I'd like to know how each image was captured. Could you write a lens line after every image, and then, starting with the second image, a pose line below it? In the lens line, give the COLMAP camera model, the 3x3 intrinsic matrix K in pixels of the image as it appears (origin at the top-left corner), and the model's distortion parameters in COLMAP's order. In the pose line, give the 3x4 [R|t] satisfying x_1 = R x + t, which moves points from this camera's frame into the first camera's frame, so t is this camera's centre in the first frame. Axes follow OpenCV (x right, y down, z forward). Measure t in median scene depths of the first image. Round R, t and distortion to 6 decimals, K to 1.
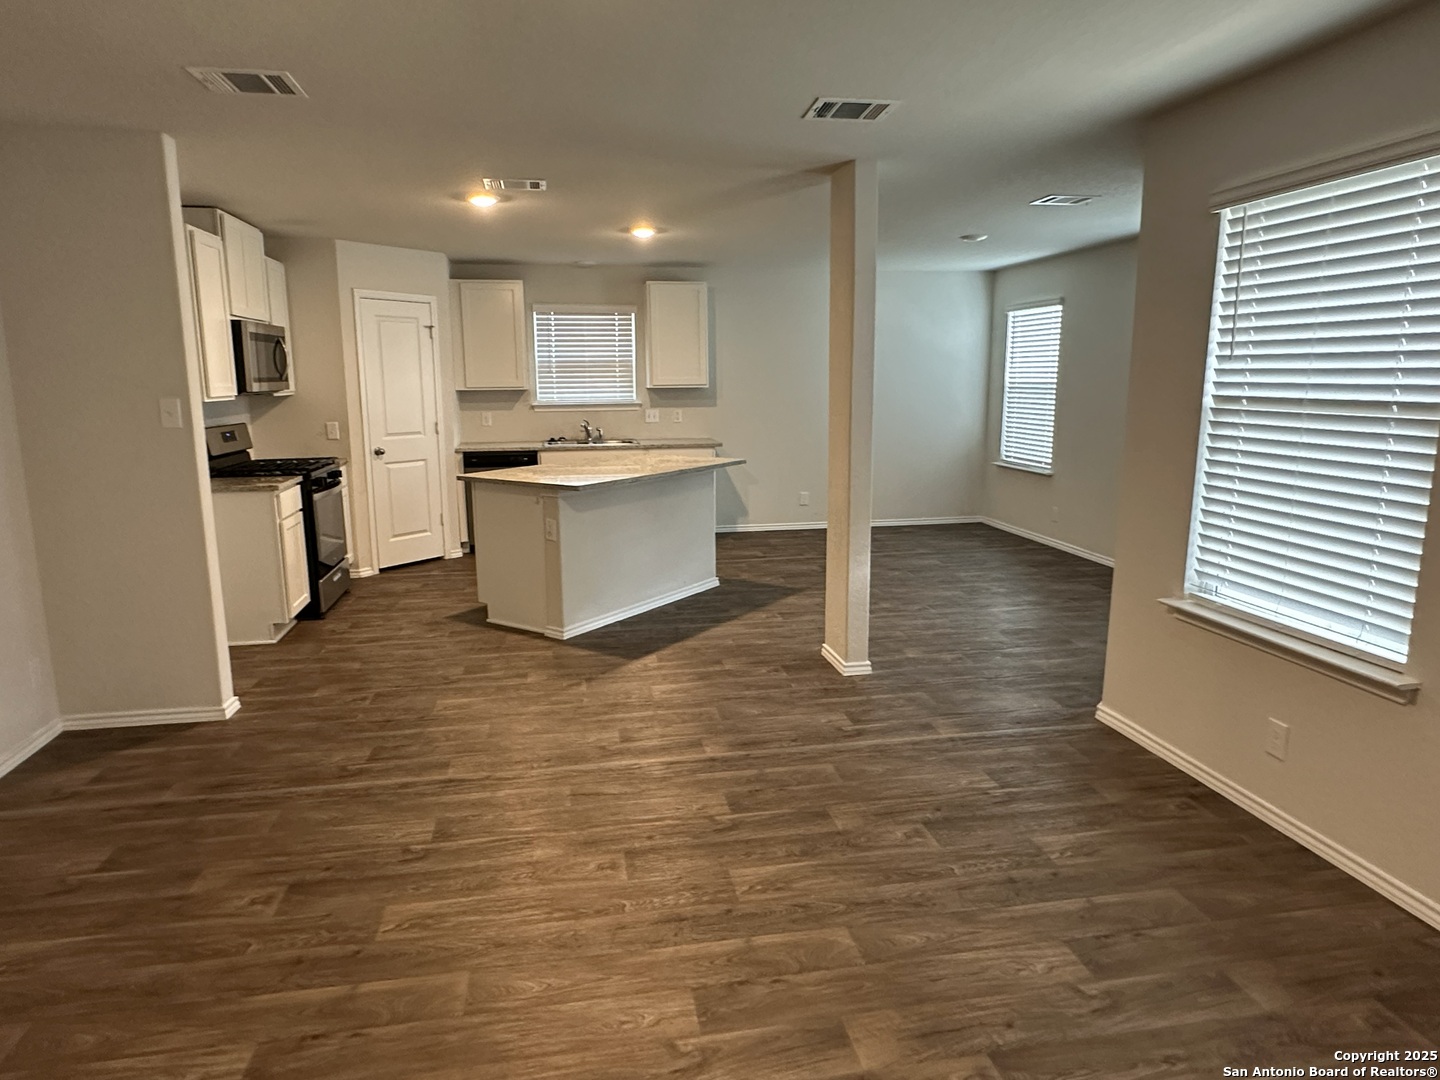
lens RADIAL K [[881.6, 0, 720.0], [0, 881.6, 540.0], [0, 0, 1]] dist [0.001434, -0.000996]
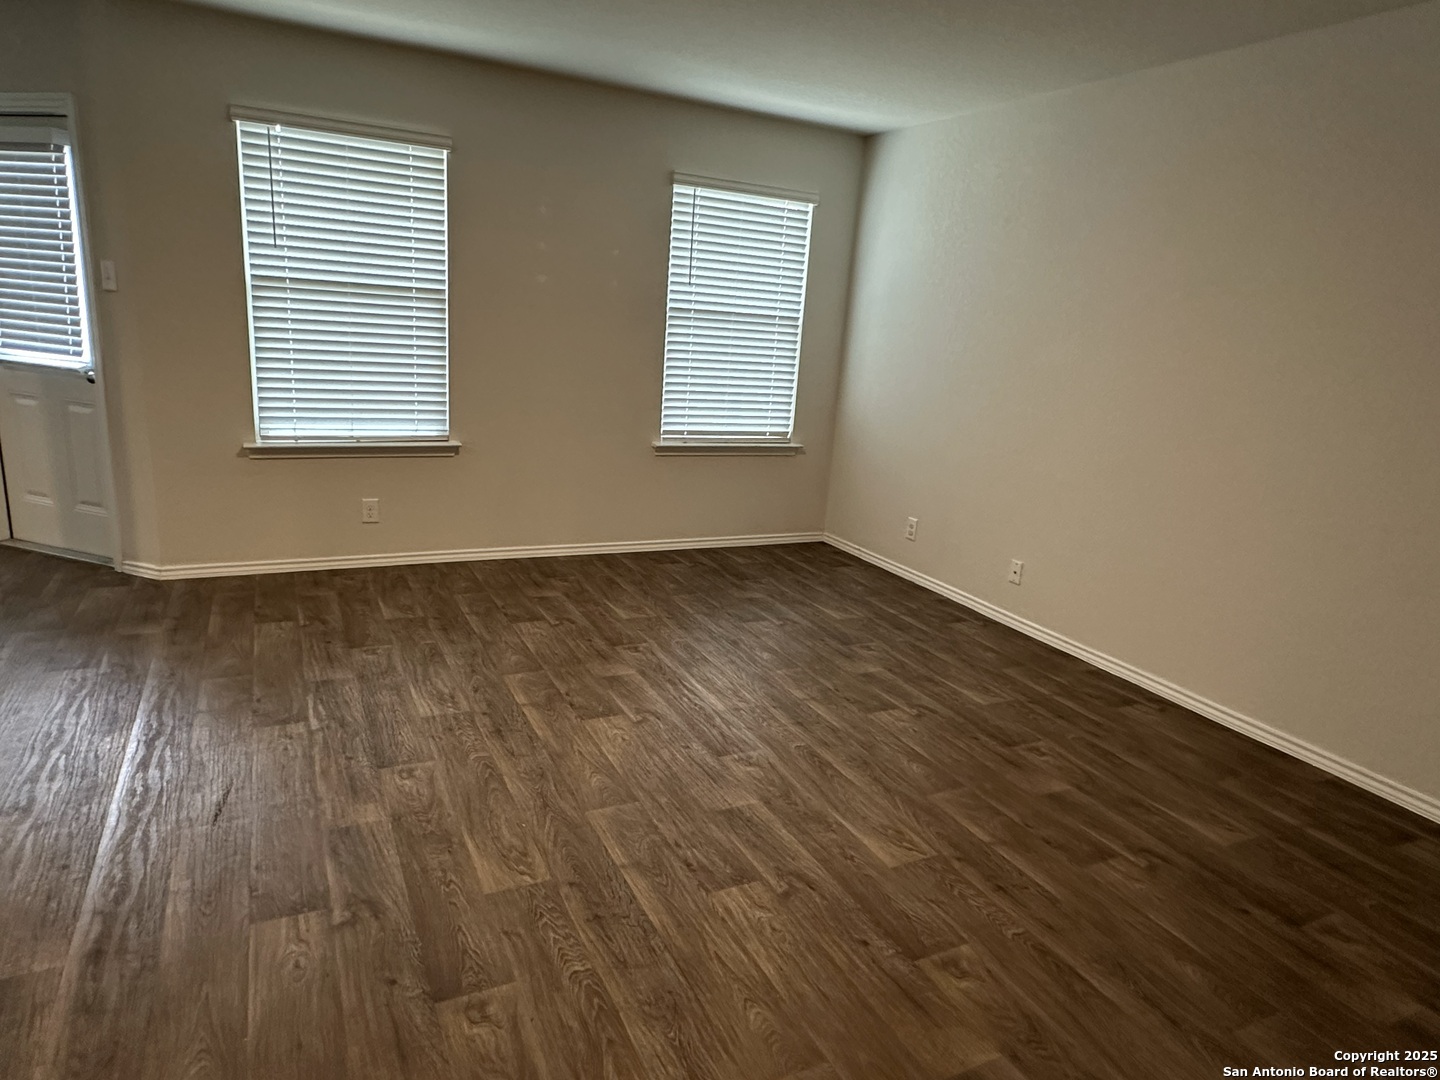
lens RADIAL K [[881.6, 0, 720.0], [0, 881.6, 540.0], [0, 0, 1]] dist [0.001434, -0.000996]
pose [[-0.278701, -0.250654, 0.927091, -1.081309], [0.111030, 0.950458, 0.290349, -0.115132], [-0.953938, 0.183855, -0.237063, 0.886183]]
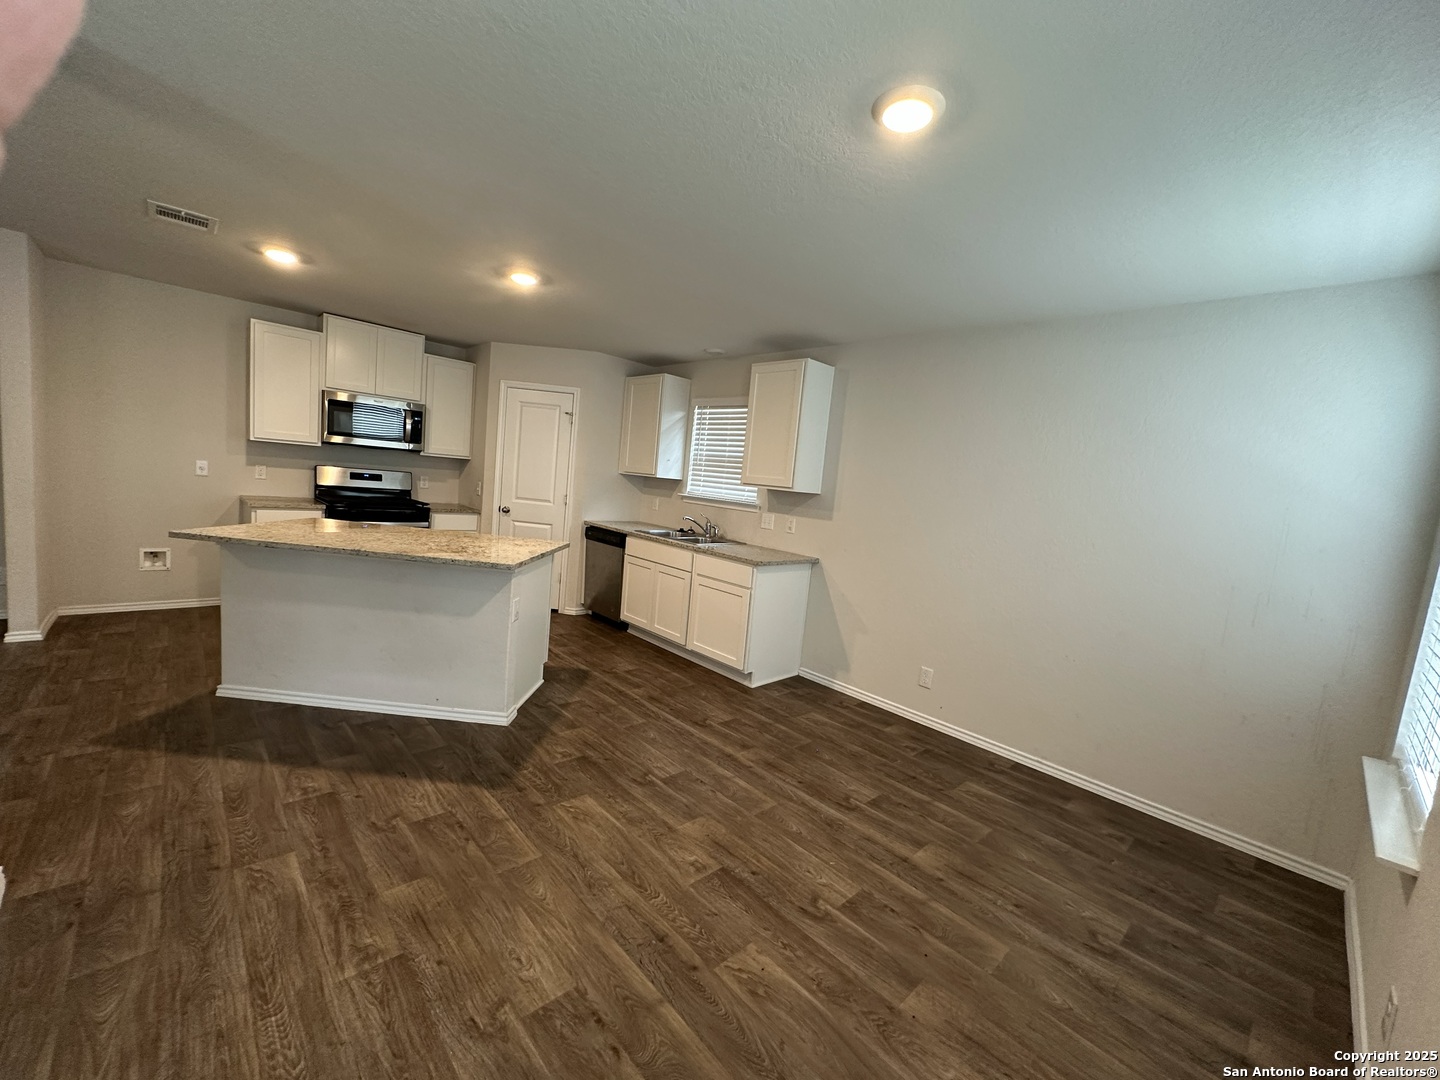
lens RADIAL K [[576.6, 0, 720.0], [0, 576.6, 540.0], [0, 0, 1]] dist [0.000742, 0.000036]
pose [[0.539009, 0.143869, -0.829922, 0.485747], [-0.252532, 0.967581, 0.003721, -0.068160], [0.803553, 0.207576, 0.557866, 0.517822]]
